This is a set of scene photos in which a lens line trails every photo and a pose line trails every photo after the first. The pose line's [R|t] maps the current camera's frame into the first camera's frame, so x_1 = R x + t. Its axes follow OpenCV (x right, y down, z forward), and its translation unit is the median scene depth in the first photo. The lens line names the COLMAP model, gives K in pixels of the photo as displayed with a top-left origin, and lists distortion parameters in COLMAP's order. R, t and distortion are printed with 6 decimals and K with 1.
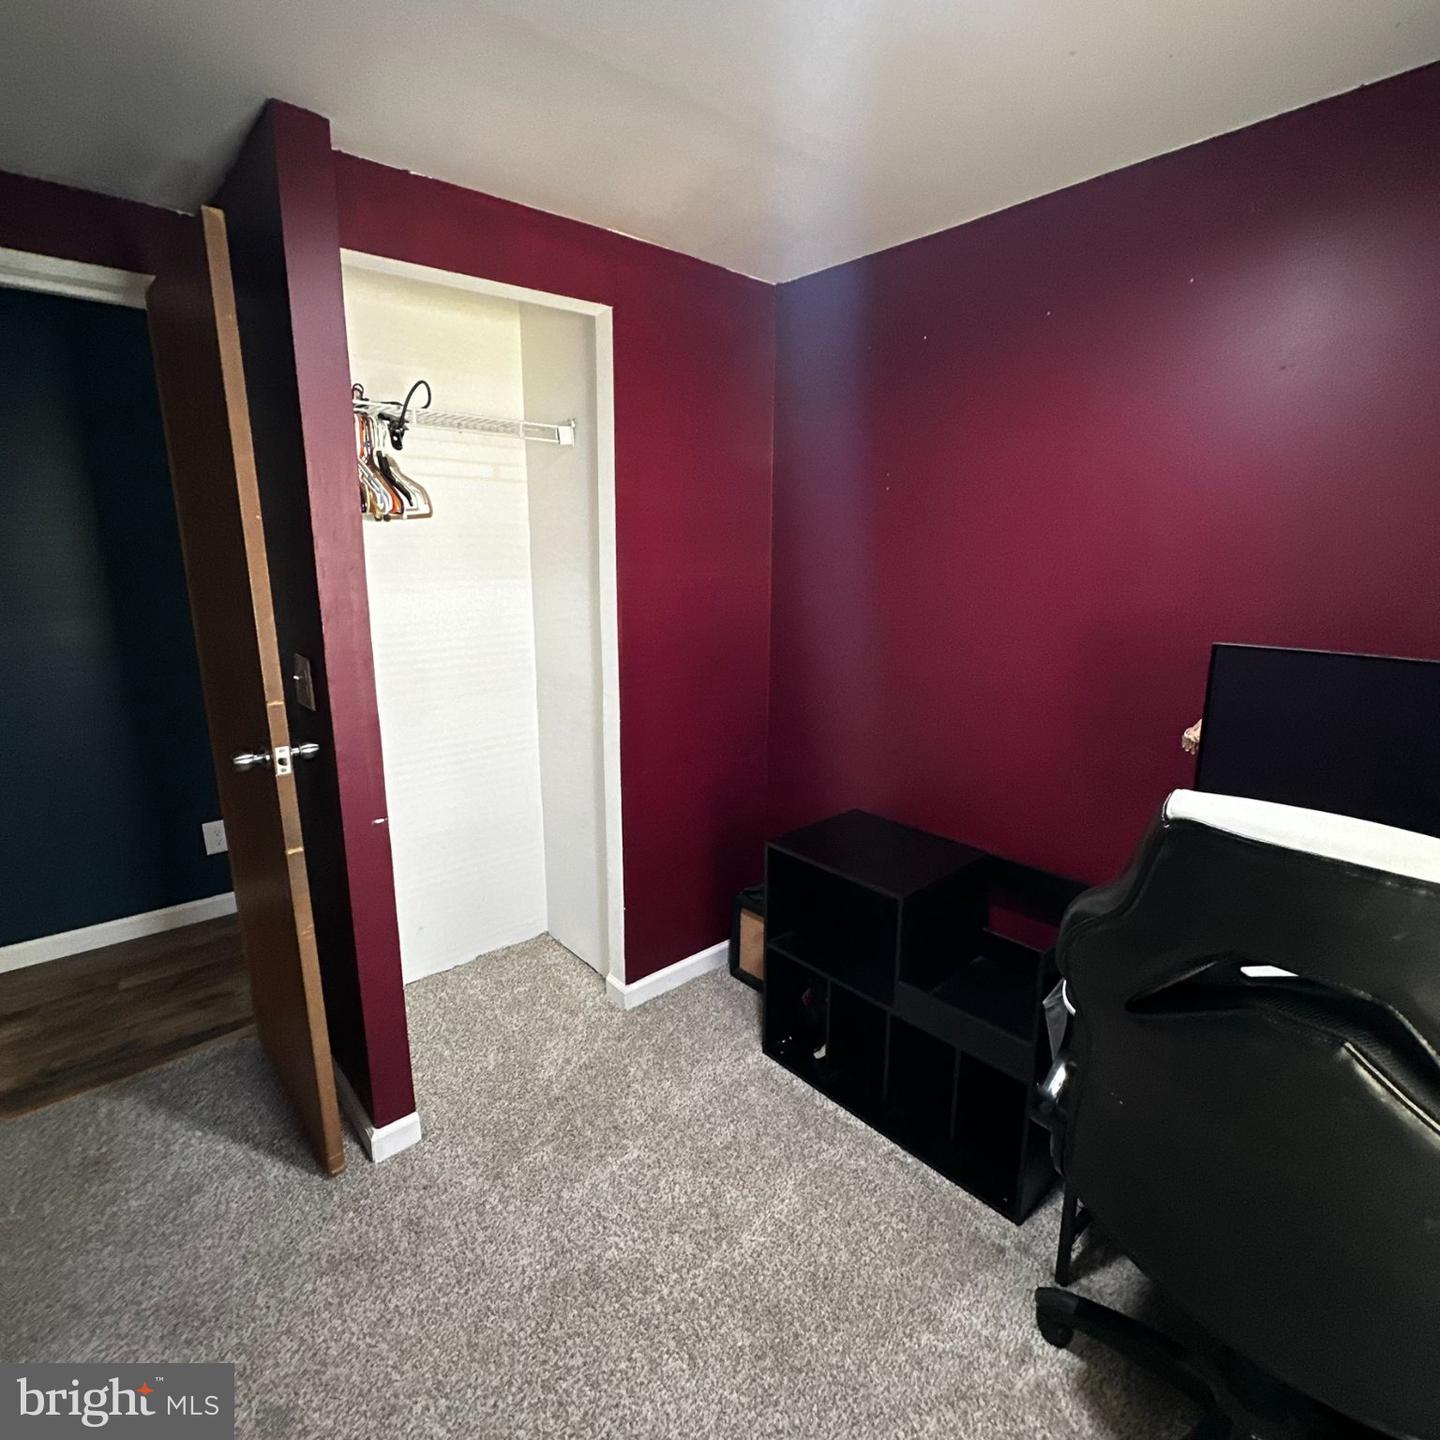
lens RADIAL K [[767.0, 0, 719.4], [0, 767.0, 718.9], [0, 0, 1]] dist [-0.002500, 0.000664]
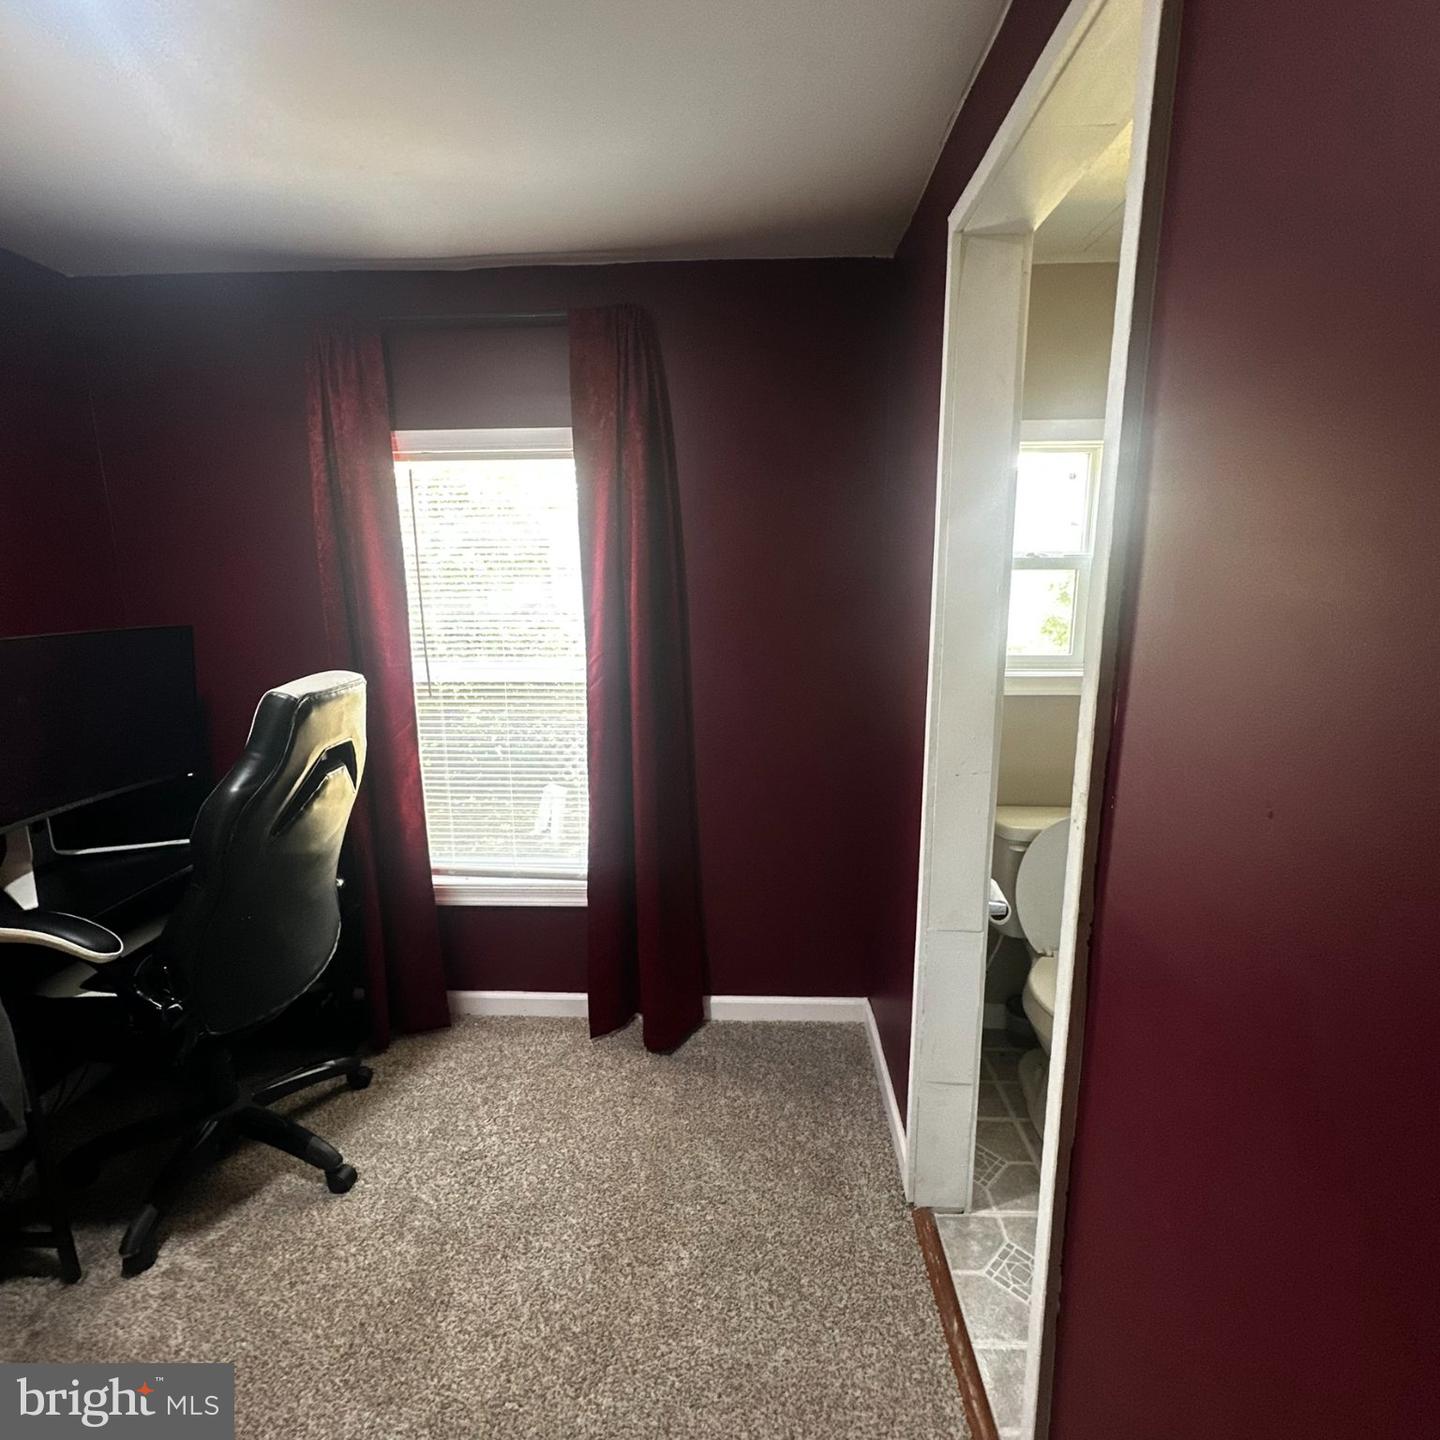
lens RADIAL K [[767.0, 0, 719.4], [0, 767.0, 718.9], [0, 0, 1]] dist [-0.002500, 0.000664]
pose [[-0.723555, -0.137345, 0.676465, -0.682636], [0.162368, 0.918642, 0.360186, -0.158791], [-0.670899, 0.370451, -0.642387, 0.721367]]
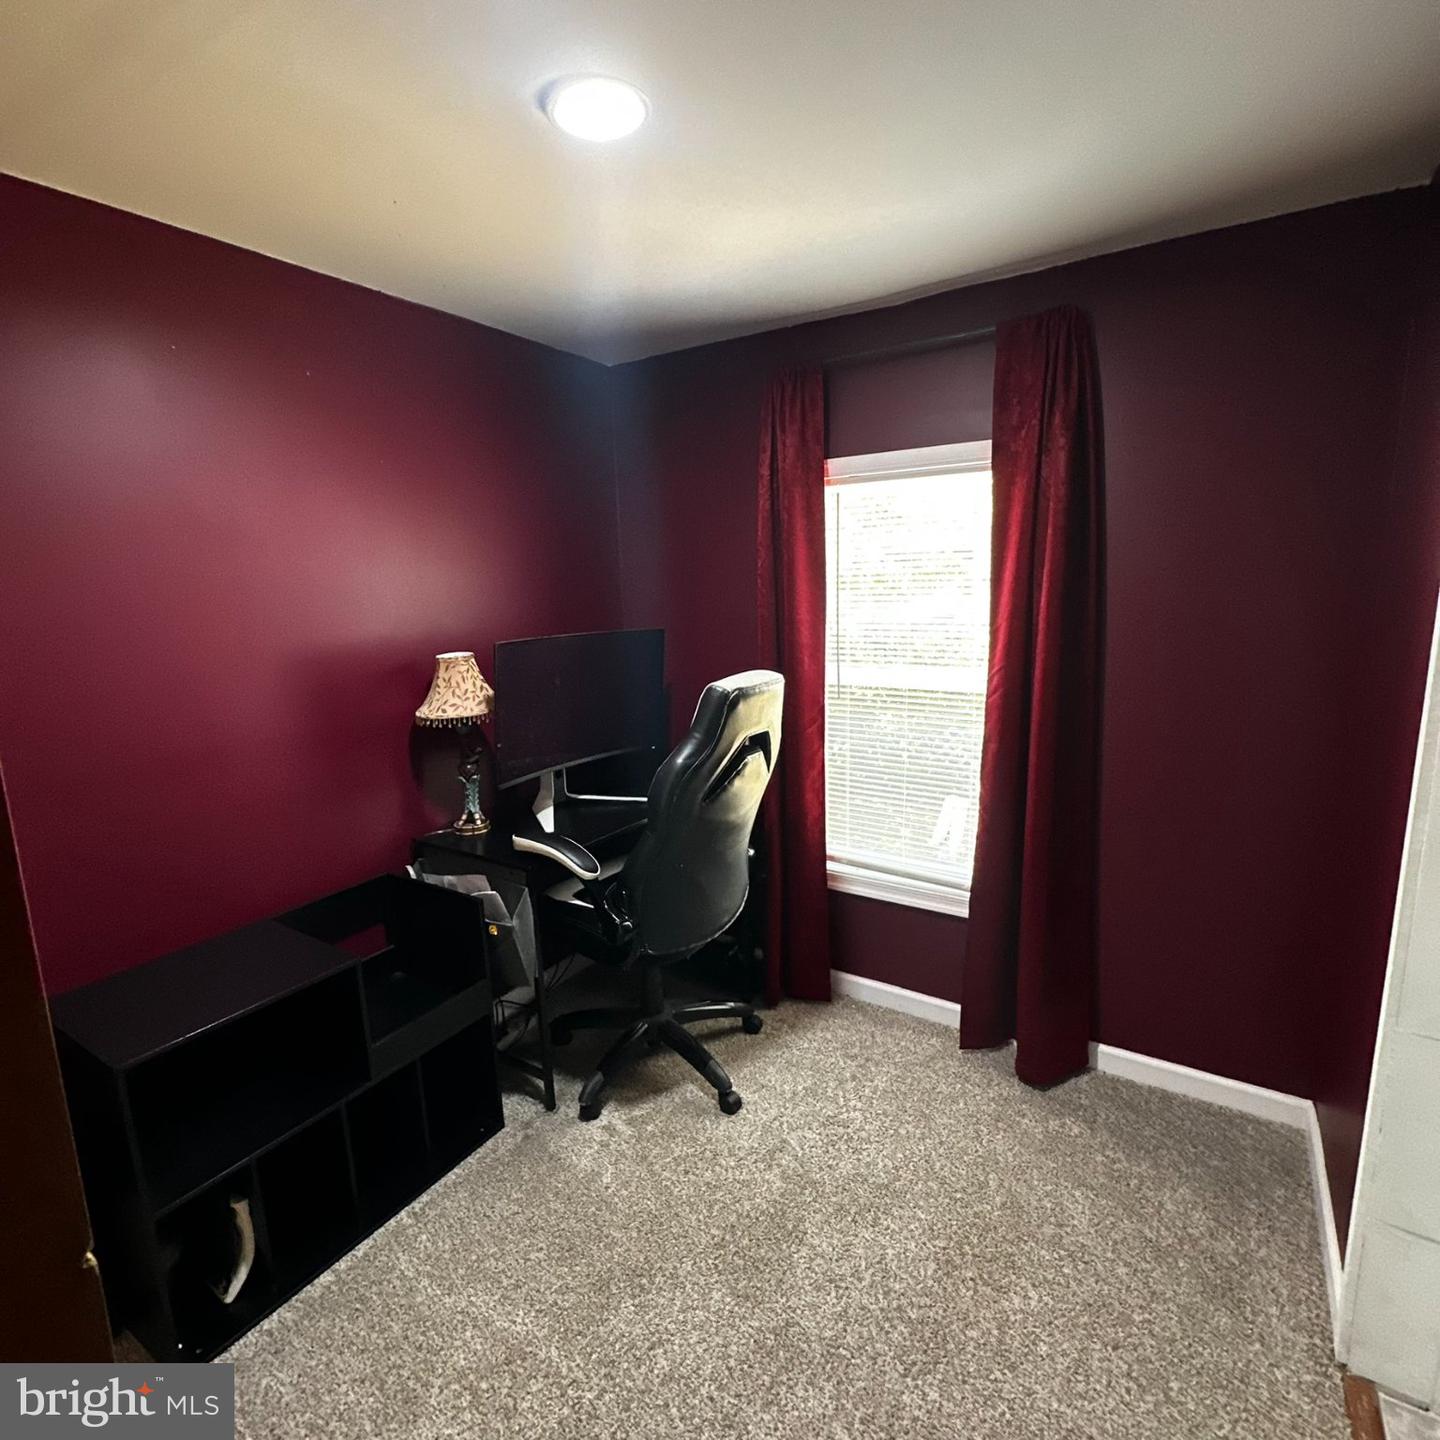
lens RADIAL K [[767.0, 0, 719.4], [0, 767.0, 718.9], [0, 0, 1]] dist [-0.002500, 0.000664]
pose [[-0.271724, -0.170847, 0.947089, -0.741775], [0.244593, 0.939541, 0.239660, -0.164514], [-0.930774, 0.296773, -0.213508, 0.723593]]
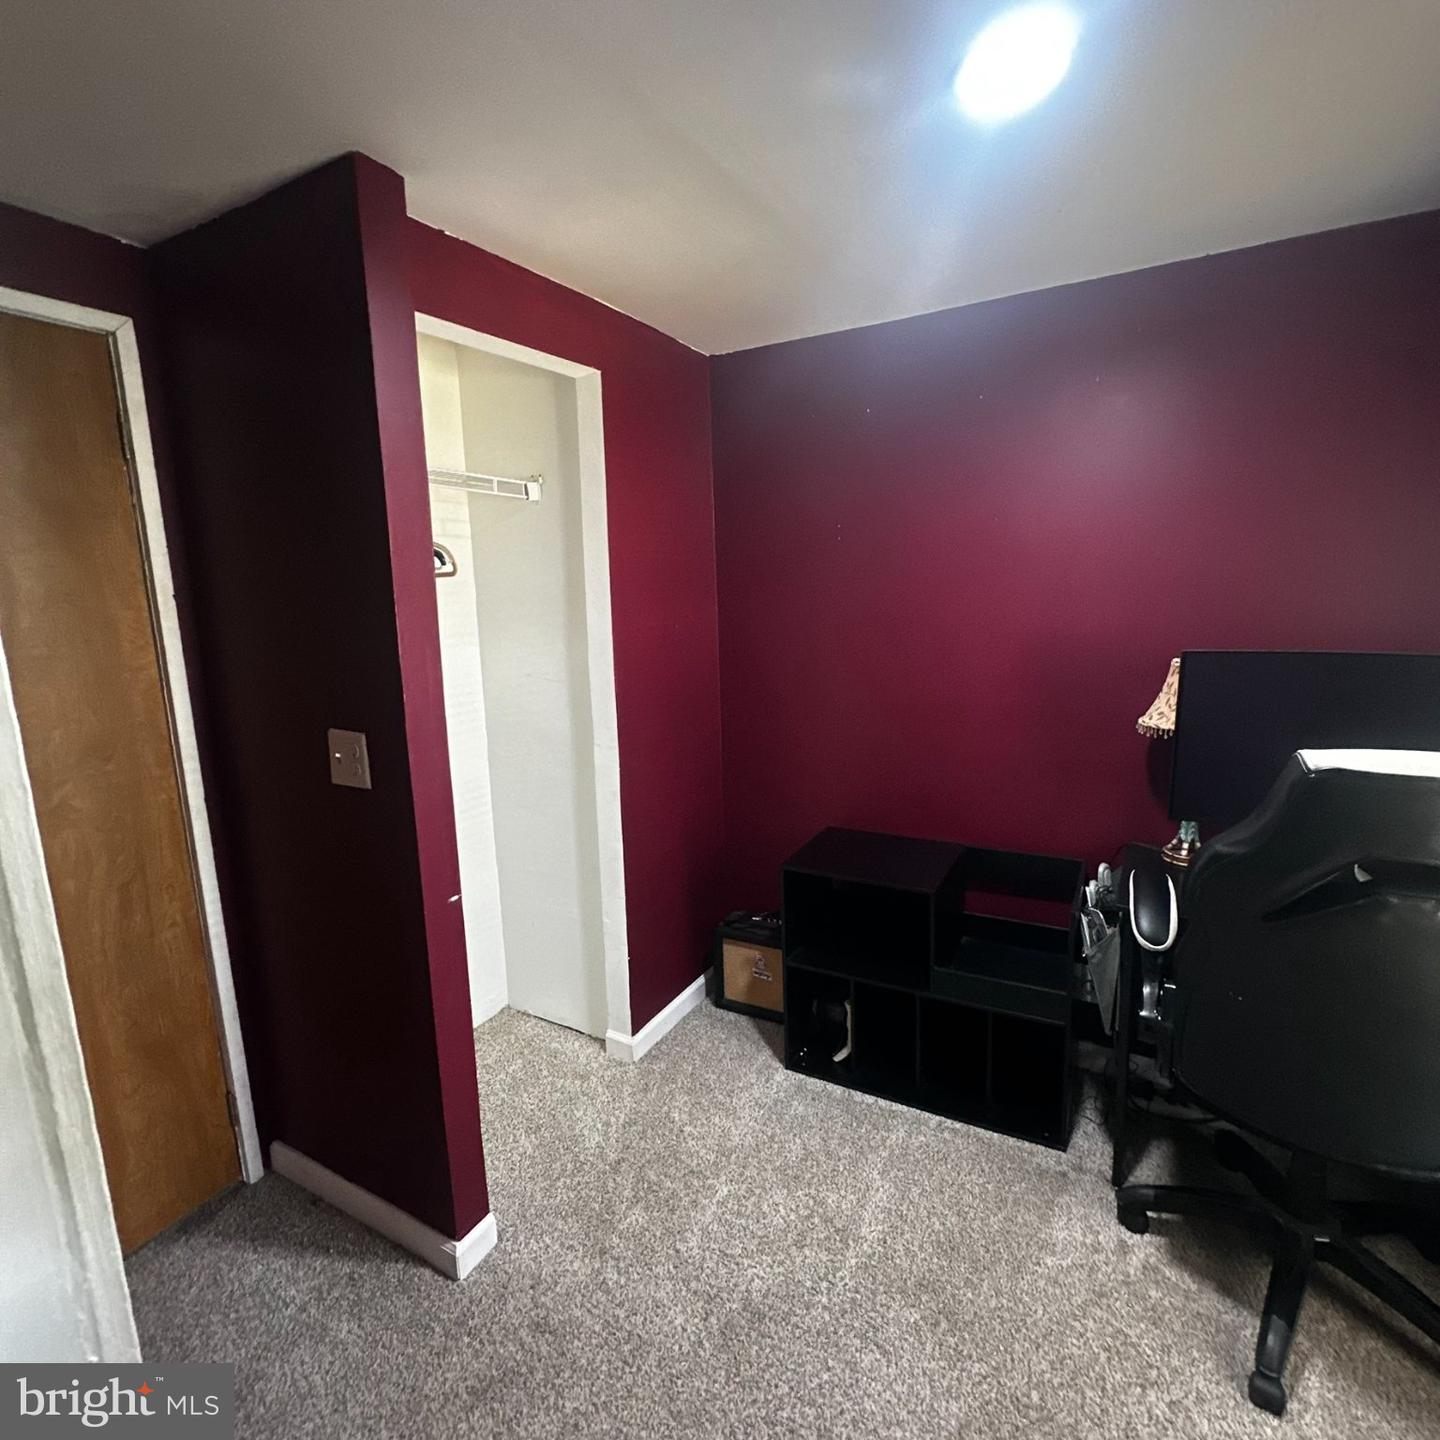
lens RADIAL K [[767.0, 0, 719.4], [0, 767.0, 718.9], [0, 0, 1]] dist [-0.002500, 0.000664]
pose [[0.944557, -0.090406, 0.315656, -0.412356], [0.108288, 0.993333, -0.039541, -0.012035], [-0.309977, 0.071530, 0.948050, -0.001635]]
